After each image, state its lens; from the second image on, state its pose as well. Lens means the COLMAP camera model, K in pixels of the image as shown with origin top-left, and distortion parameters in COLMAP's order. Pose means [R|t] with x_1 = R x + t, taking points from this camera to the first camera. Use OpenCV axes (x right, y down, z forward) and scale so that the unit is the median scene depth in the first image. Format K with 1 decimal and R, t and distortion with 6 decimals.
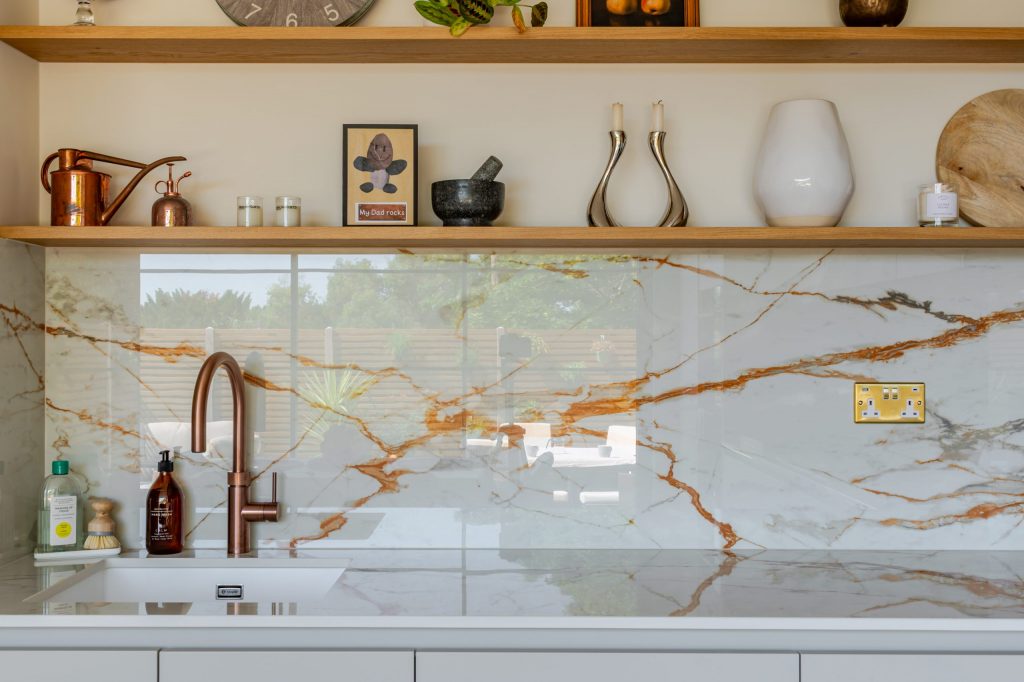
lens RADIAL K [[1129.3, 0, 509.8], [0, 1129.3, 337.8], [0, 0, 1]] dist [0.024184, 0.000000]
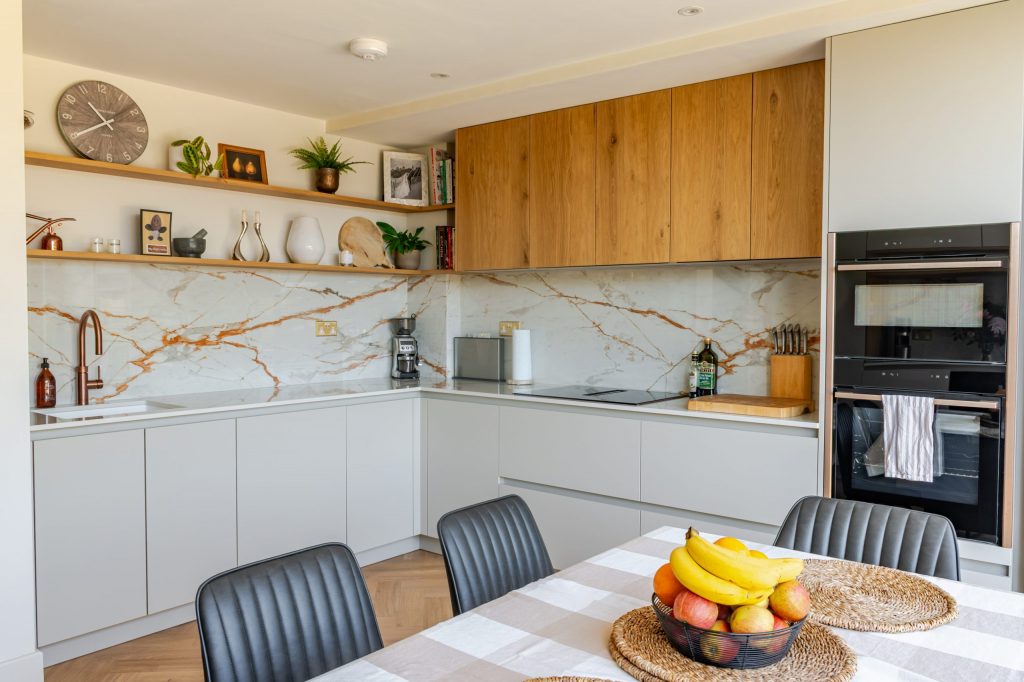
lens RADIAL K [[799.7, 0, 508.3], [0, 799.7, 340.7], [0, 0, 1]] dist [-0.013179, 0.003600]
pose [[0.632073, -0.029276, 0.774355, -0.880632], [-0.009896, 0.998900, 0.045843, -0.006097], [-0.774845, -0.036639, 0.631088, -0.557100]]
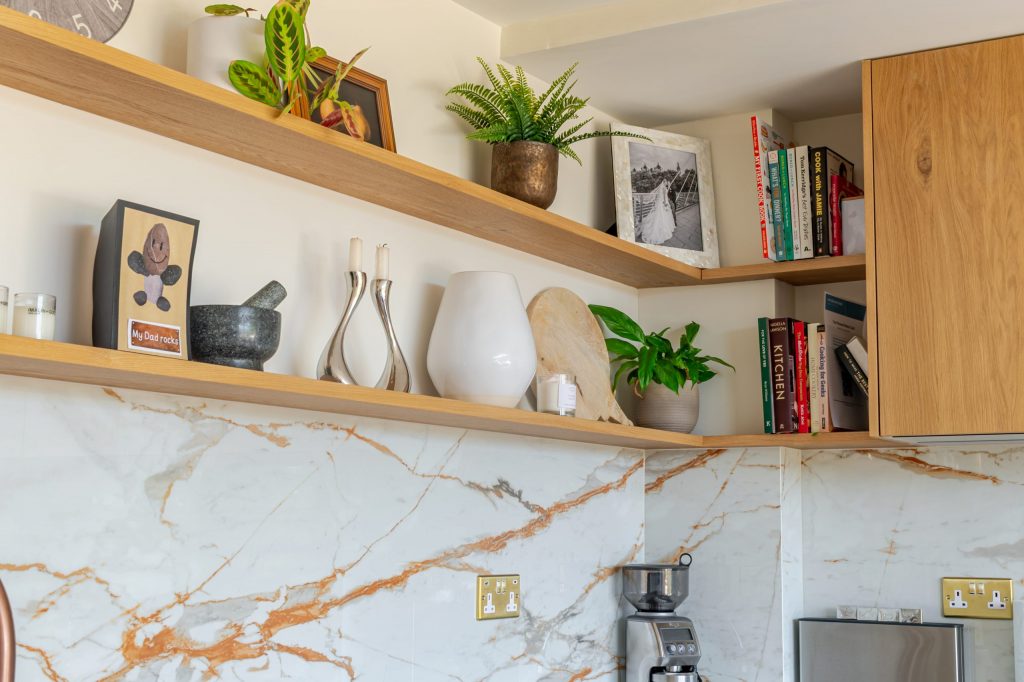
lens RADIAL K [[1431.5, 0, 510.6], [0, 1431.5, 332.3], [0, 0, 1]] dist [-0.027032, 0.000000]
pose [[0.532736, 0.121224, 0.837554, -0.685784], [-0.020066, 0.991219, -0.130701, -0.005628], [-0.846044, 0.052823, 0.530490, 0.345609]]
